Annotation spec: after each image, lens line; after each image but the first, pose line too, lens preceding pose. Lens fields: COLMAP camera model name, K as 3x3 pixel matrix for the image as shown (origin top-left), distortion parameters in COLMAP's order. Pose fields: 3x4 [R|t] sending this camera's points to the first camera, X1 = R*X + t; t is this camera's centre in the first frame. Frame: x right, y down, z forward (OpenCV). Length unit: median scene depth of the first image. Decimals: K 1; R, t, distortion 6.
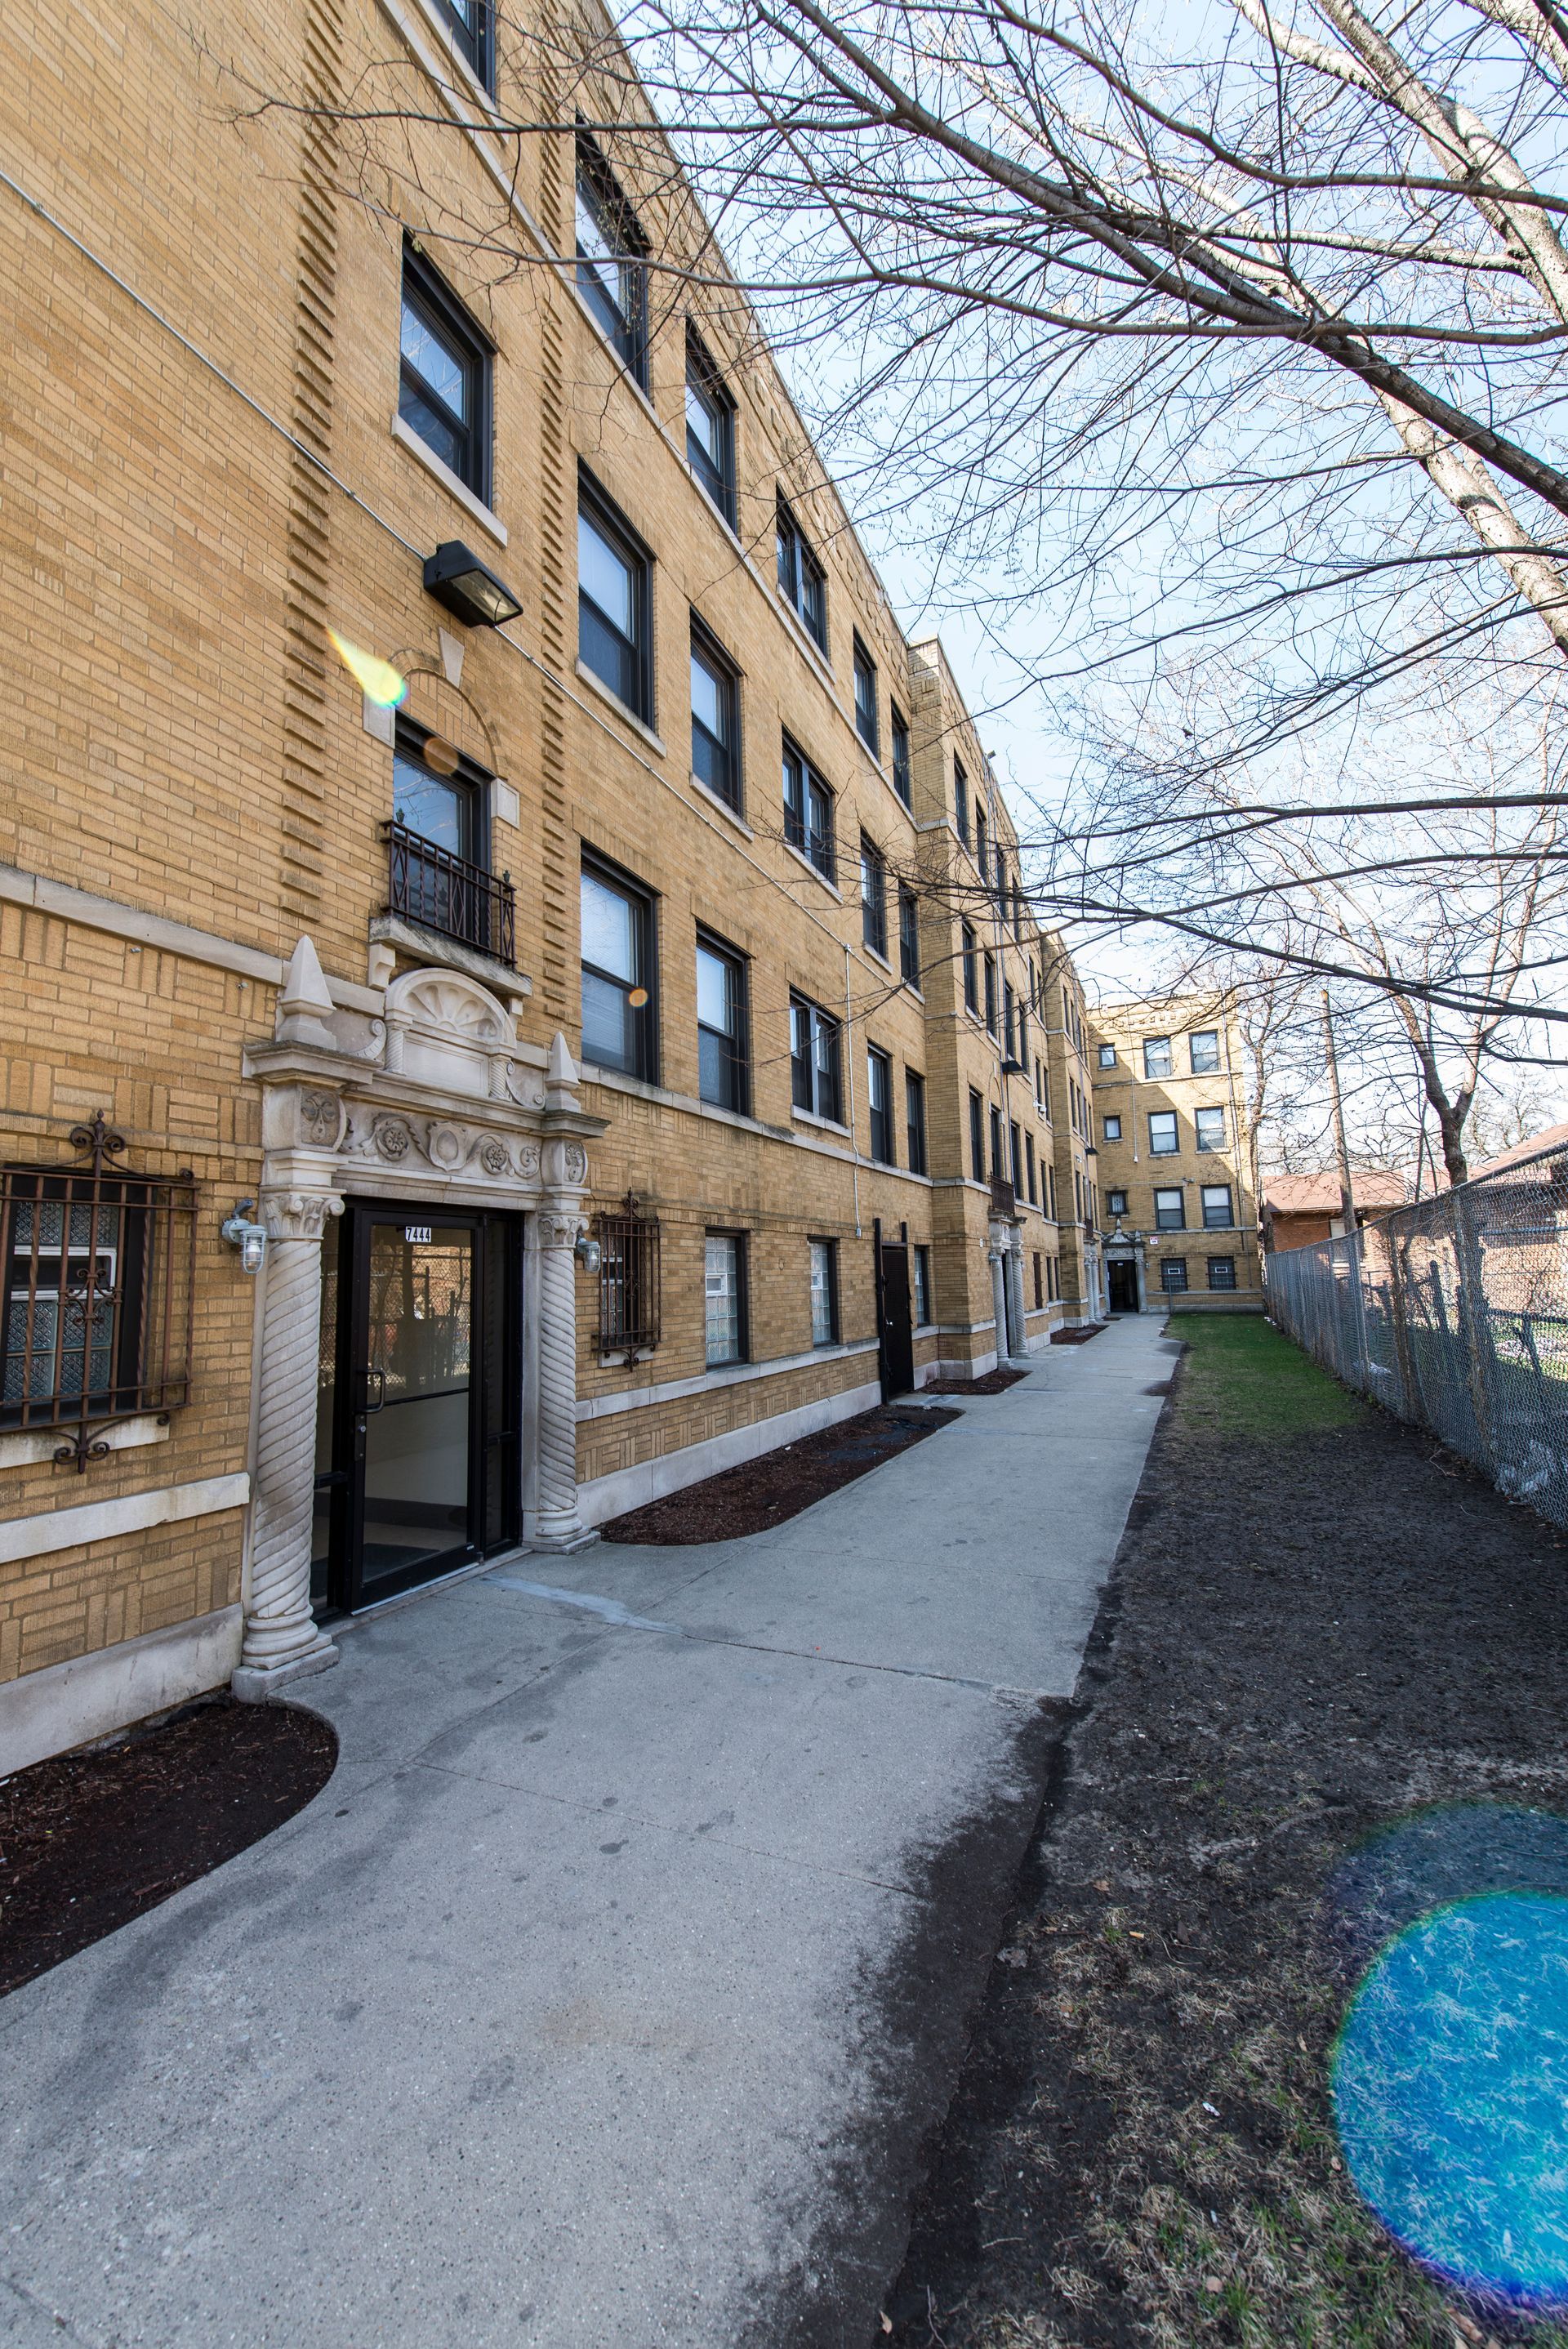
lens RADIAL K [[920.1, 0, 787.0], [0, 920.1, 1181.3], [0, 0, 1]] dist [0.013683, -0.004771]
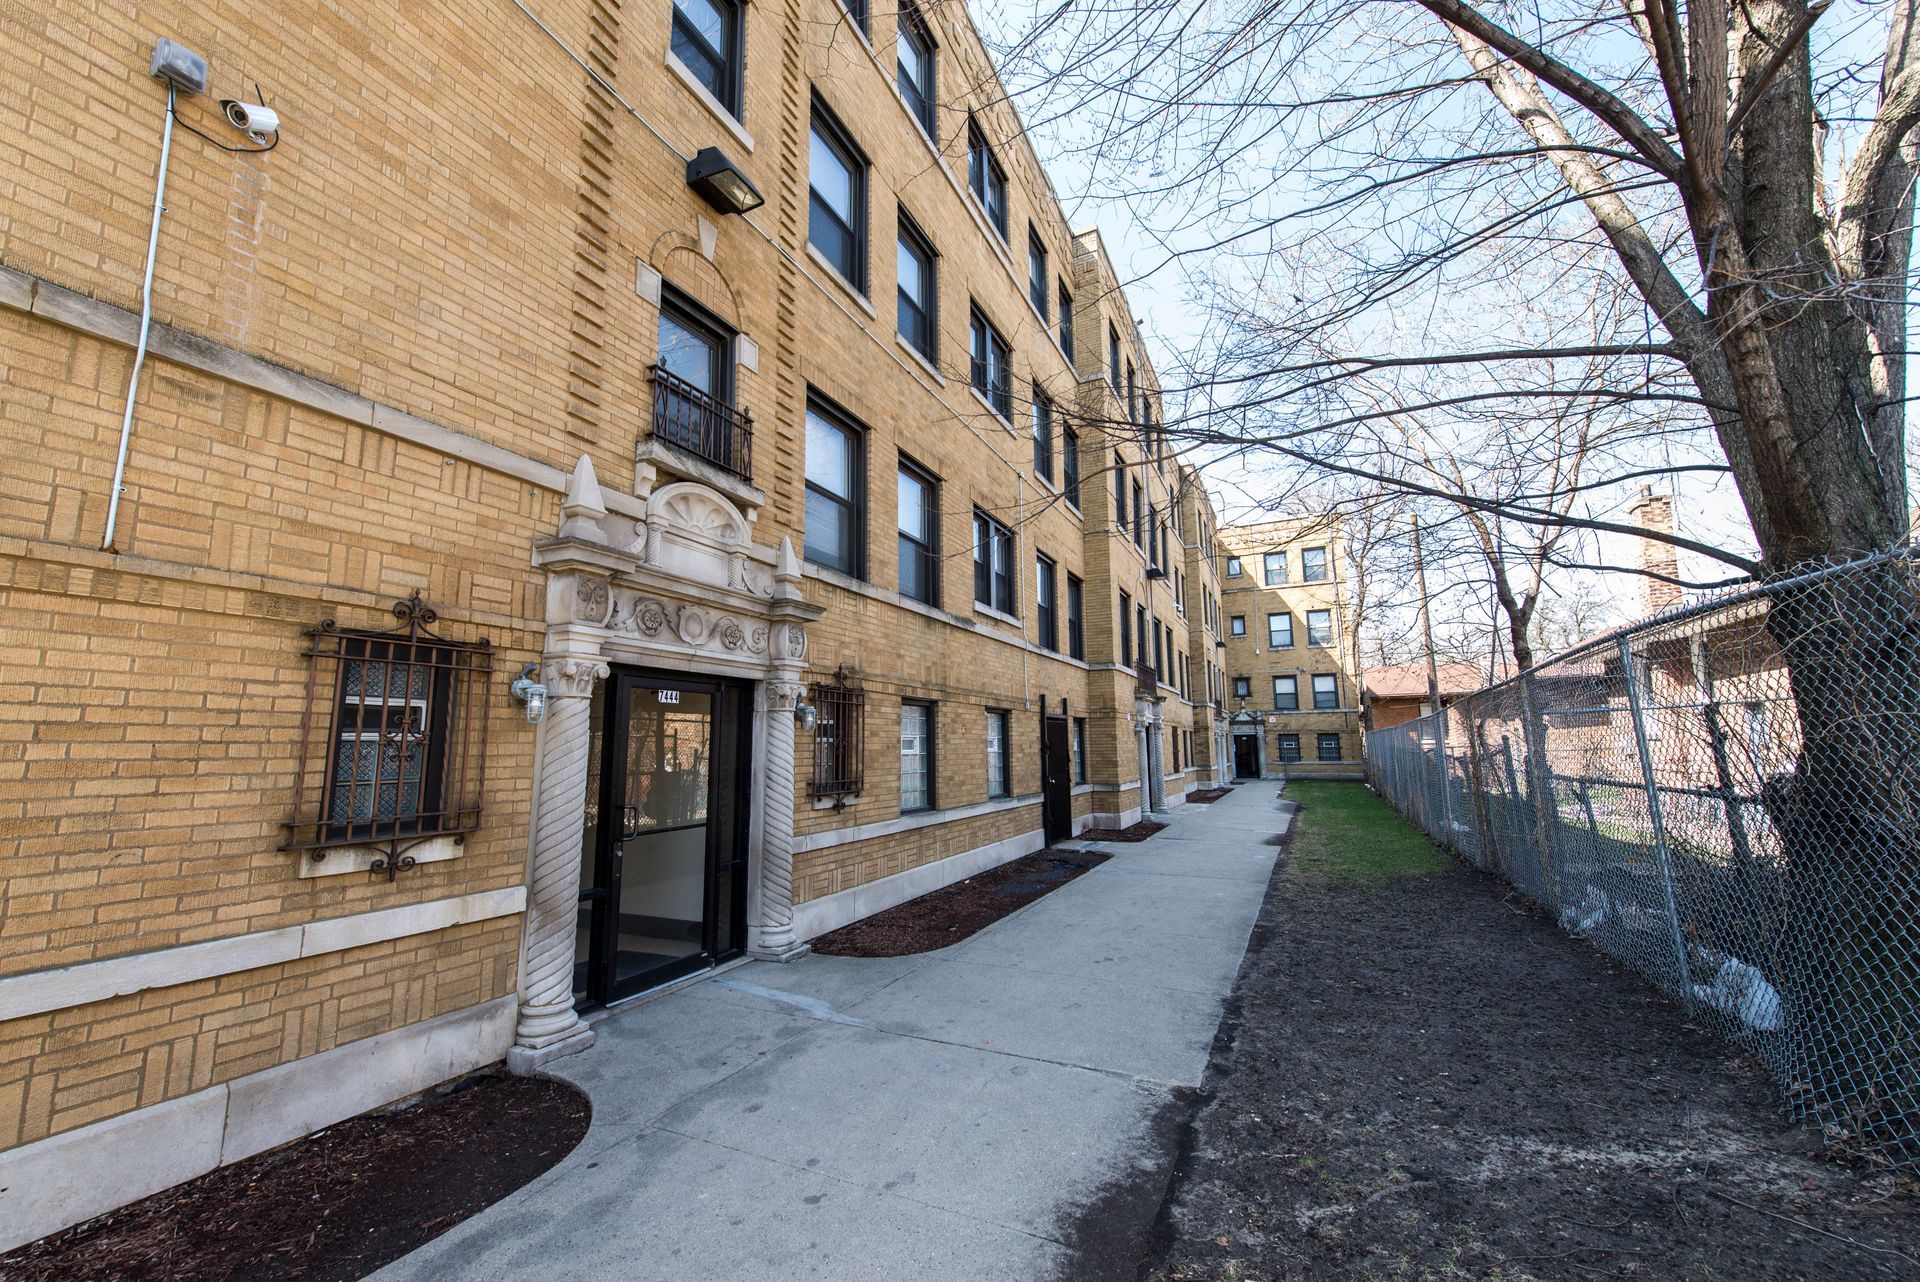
lens RADIAL K [[752.1, 0, 955.9], [0, 752.1, 643.0], [0, 0, 1]] dist [0.013683, -0.004771]
pose [[0.999716, 0.013641, -0.019539, 0.001829], [-0.014253, 0.999401, -0.031548, 0.007566], [0.019097, 0.031818, 0.999311, -0.001405]]
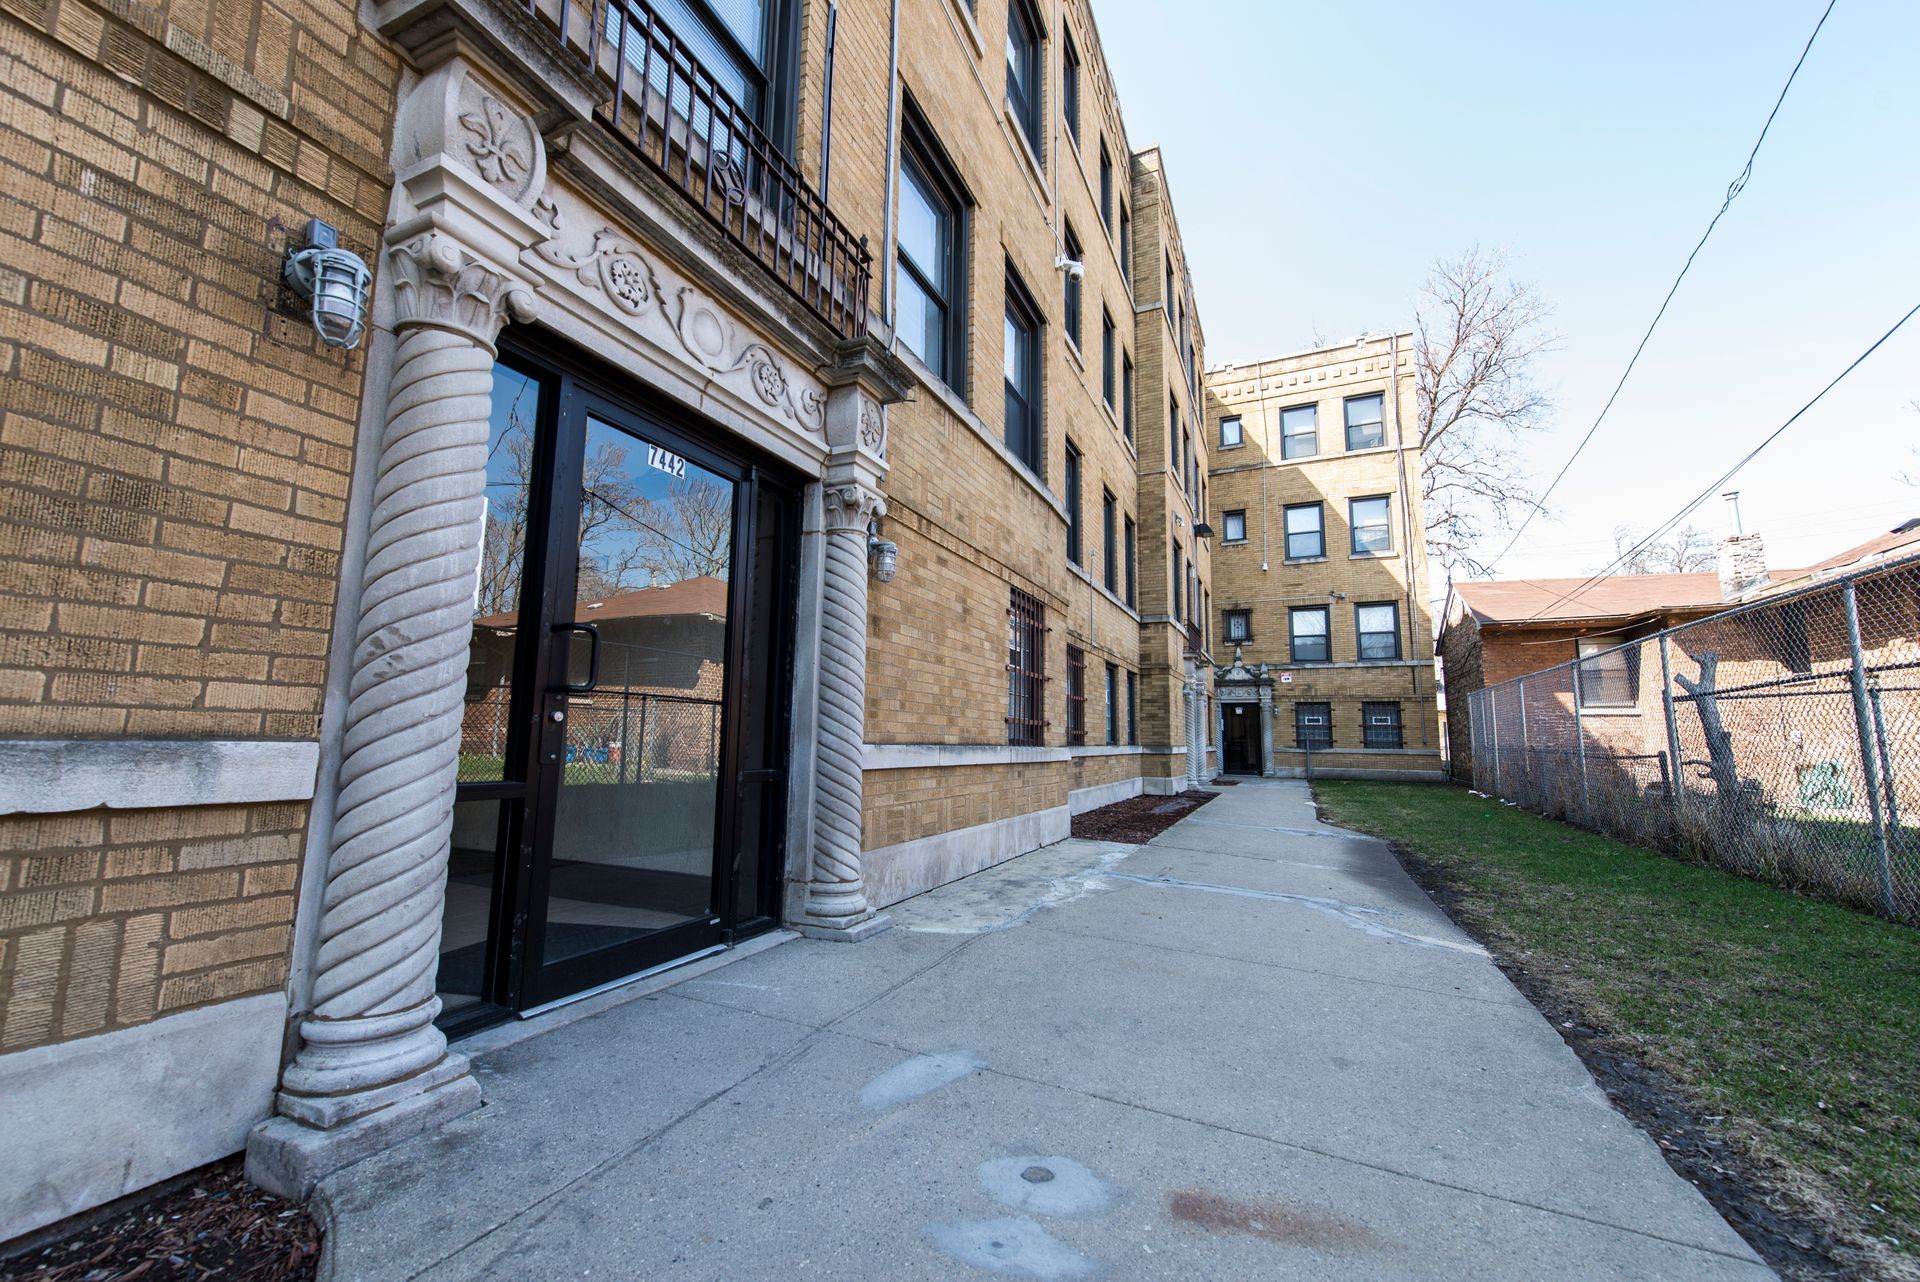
lens RADIAL K [[752.1, 0, 955.9], [0, 752.1, 643.0], [0, 0, 1]] dist [0.013683, -0.004771]
pose [[0.999142, 0.040267, -0.009641, 0.647206], [-0.040460, 0.998966, -0.020736, 0.274082], [0.008796, 0.021109, 0.999738, 1.835648]]
